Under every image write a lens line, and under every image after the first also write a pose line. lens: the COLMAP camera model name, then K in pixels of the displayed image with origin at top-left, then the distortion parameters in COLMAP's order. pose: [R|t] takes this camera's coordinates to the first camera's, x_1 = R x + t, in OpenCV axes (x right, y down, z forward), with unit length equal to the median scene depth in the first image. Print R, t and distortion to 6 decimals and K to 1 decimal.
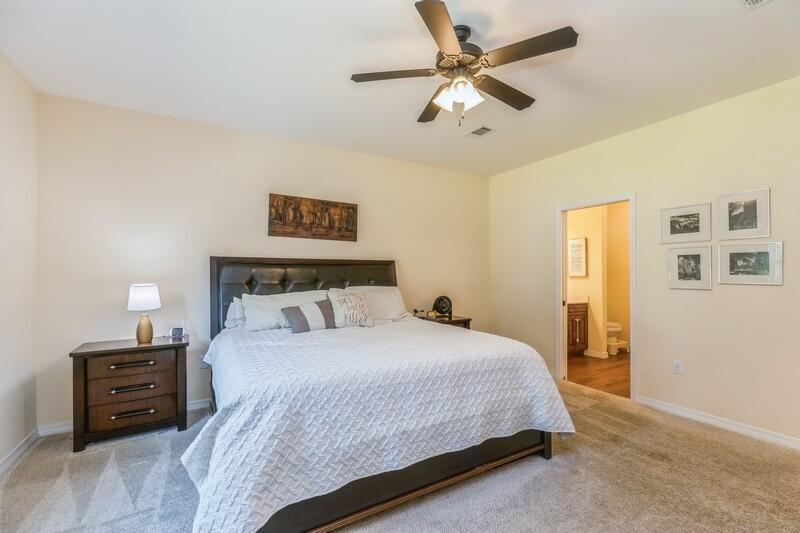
lens RADIAL K [[358.0, 0, 396.2], [0, 358.0, 269.8], [0, 0, 1]] dist [0.005507, -0.000890]
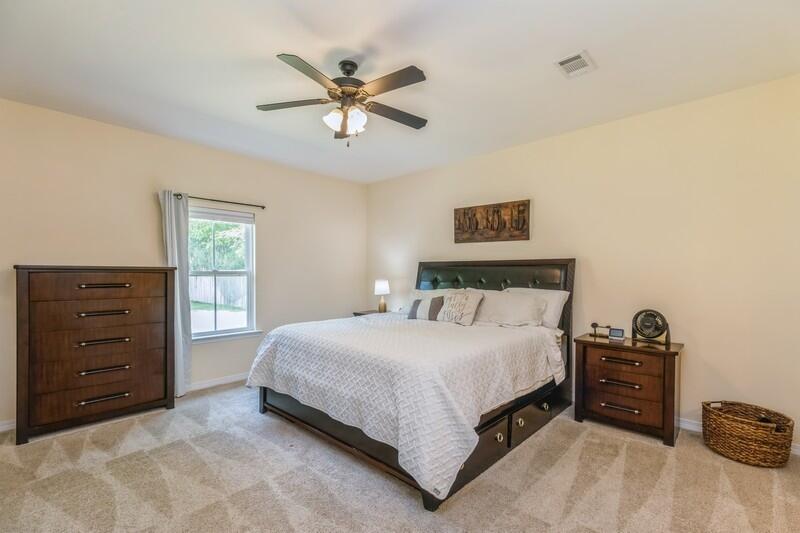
lens RADIAL K [[358.0, 0, 396.5], [0, 358.0, 263.9], [0, 0, 1]] dist [0.005507, -0.000890]
pose [[0.274197, -0.024964, -0.961349, 0.889206], [0.002892, 0.999680, -0.025134, 0.007032], [0.961669, 0.004111, 0.274182, 0.546492]]
